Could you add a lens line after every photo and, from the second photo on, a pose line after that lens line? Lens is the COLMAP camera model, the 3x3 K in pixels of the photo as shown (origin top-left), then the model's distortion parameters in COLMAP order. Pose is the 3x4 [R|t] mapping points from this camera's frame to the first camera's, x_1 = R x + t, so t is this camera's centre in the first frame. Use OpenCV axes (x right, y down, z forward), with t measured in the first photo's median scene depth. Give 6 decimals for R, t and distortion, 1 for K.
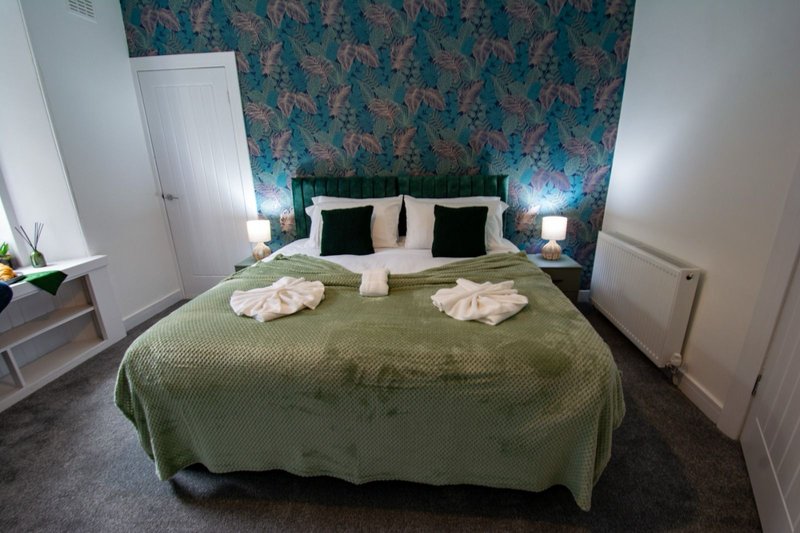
lens RADIAL K [[351.5, 0, 400.0], [0, 351.5, 266.5], [0, 0, 1]] dist [-0.009067, -0.000379]
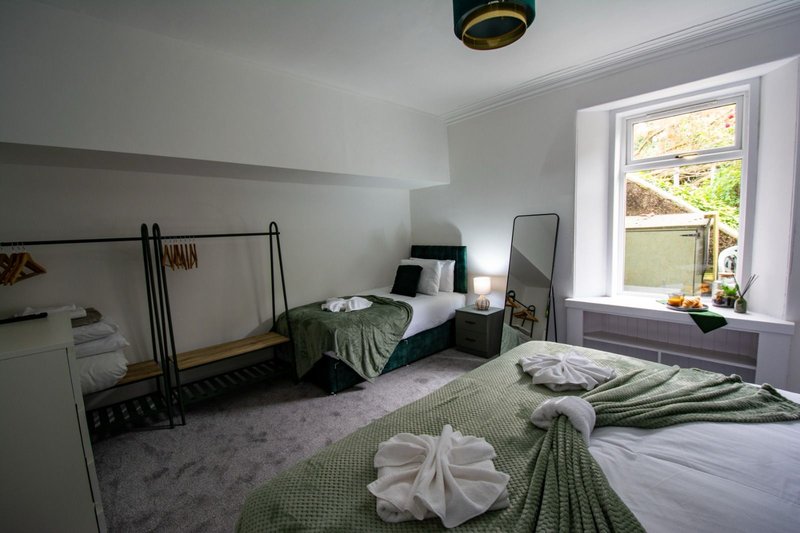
lens RADIAL K [[351.4, 0, 400.0], [0, 351.4, 266.5], [0, 0, 1]] dist [-0.001453, -0.000316]
pose [[-0.669520, 0.125900, -0.732046, 0.416922], [-0.175136, 0.930989, 0.320293, -0.267131], [0.721852, 0.342650, -0.601266, 0.757795]]
